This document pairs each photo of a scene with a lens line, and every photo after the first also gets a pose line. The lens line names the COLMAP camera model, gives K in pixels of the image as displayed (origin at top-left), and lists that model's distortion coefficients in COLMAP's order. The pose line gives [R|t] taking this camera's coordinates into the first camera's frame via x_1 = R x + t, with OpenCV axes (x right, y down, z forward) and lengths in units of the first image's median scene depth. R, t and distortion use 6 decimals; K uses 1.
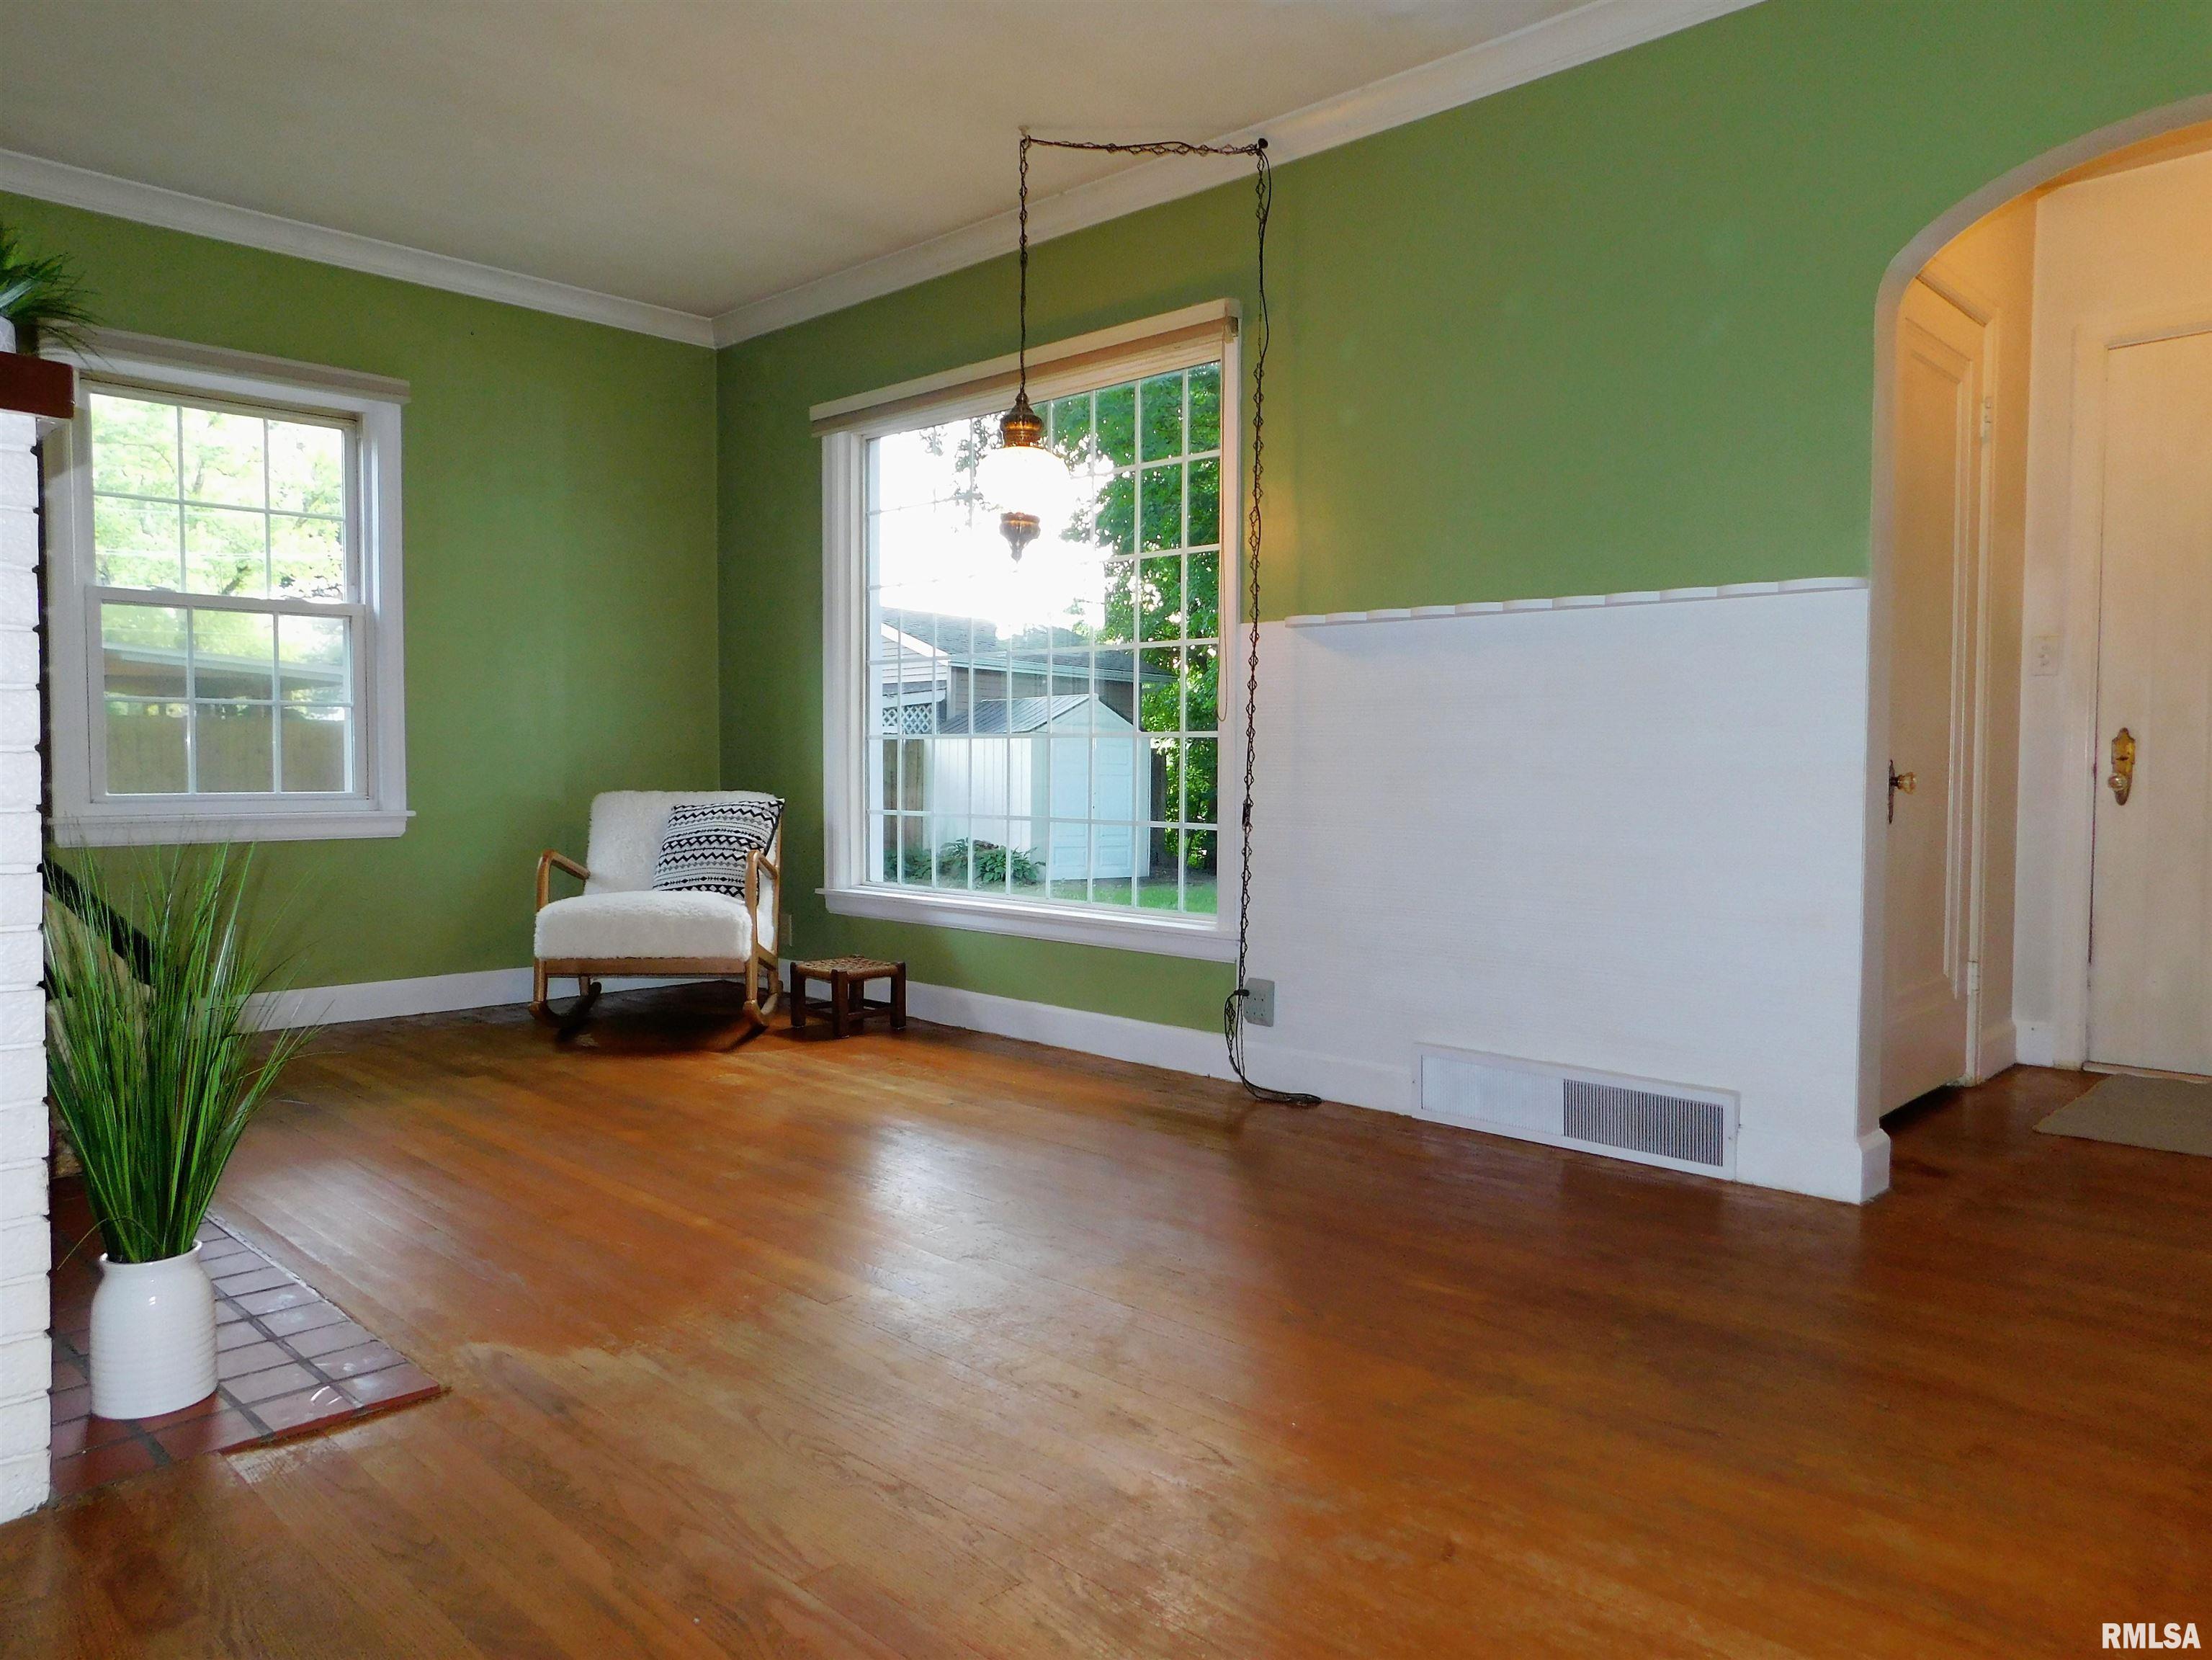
lens RADIAL K [[1478.5, 0, 1102.5], [0, 1478.5, 822.9], [0, 0, 1]] dist [-0.069268, 0.061903]
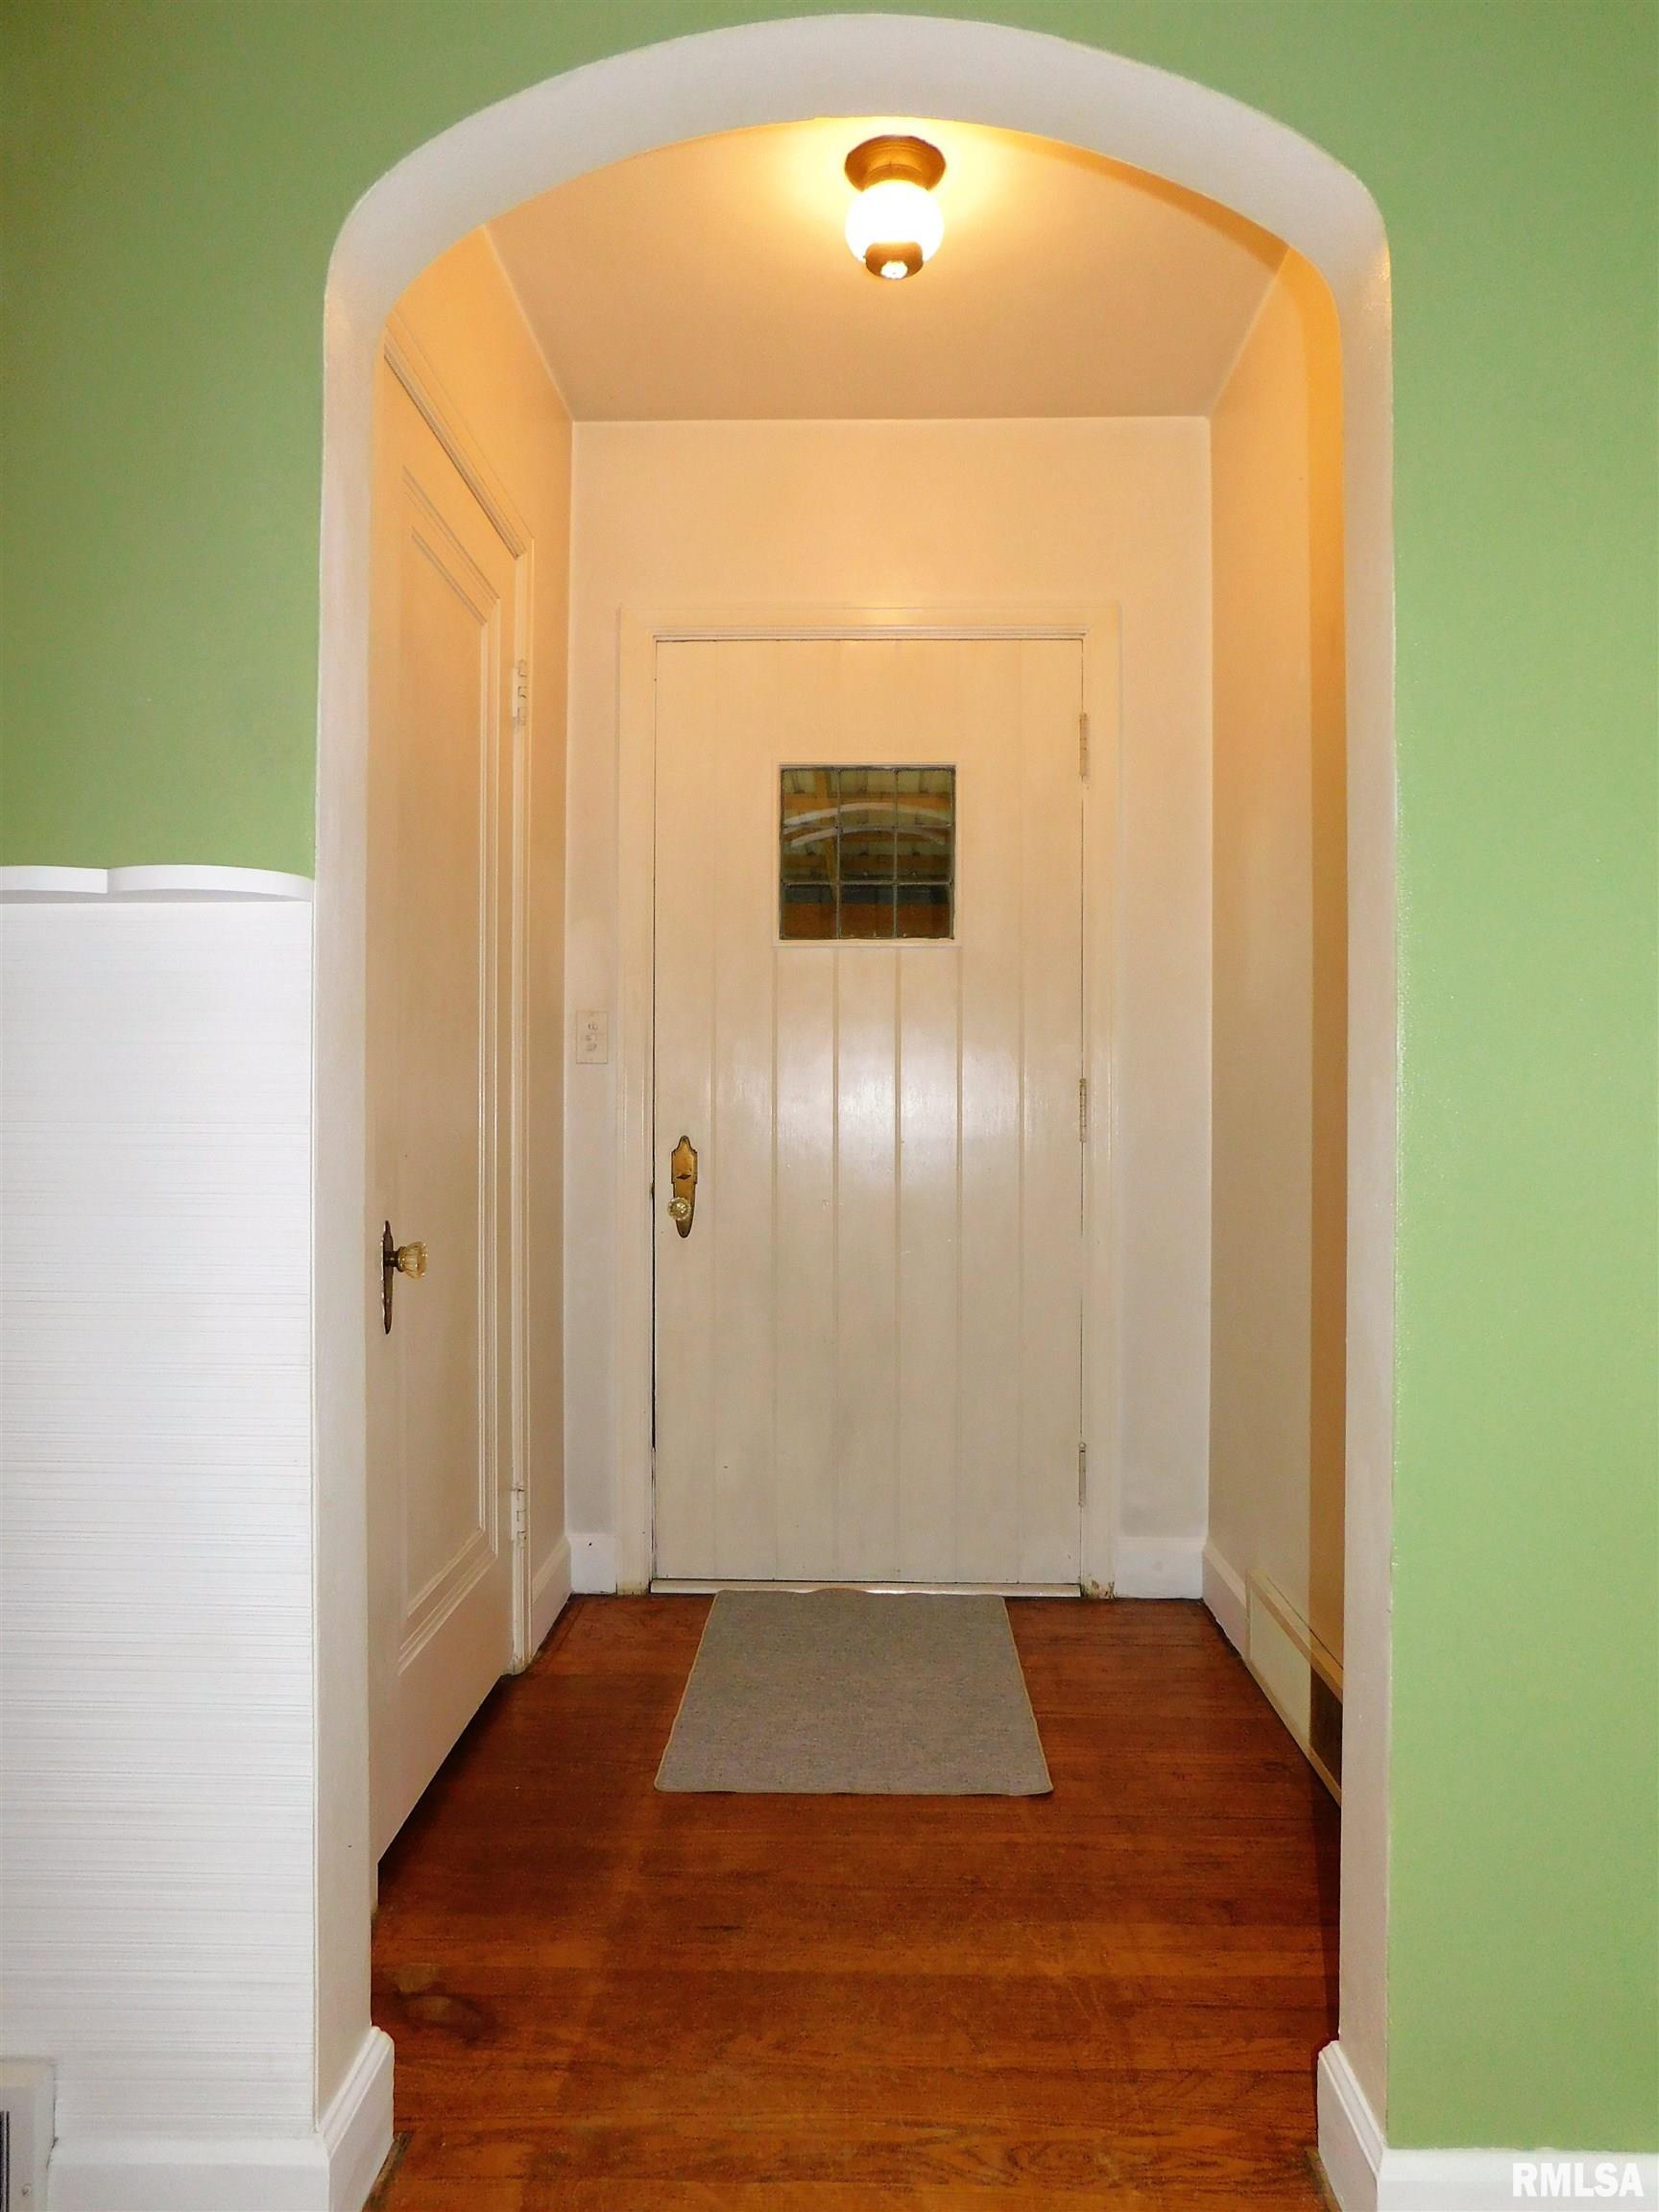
lens RADIAL K [[1478.3, 0, 830.8], [0, 1478.3, 1109.1], [0, 0, 1]] dist [-0.069268, 0.061903]
pose [[0.722622, 0.001281, 0.691242, 0.235734], [0.028361, 0.999101, -0.031500, -0.055259], [-0.690662, 0.042366, 0.721936, 0.404463]]
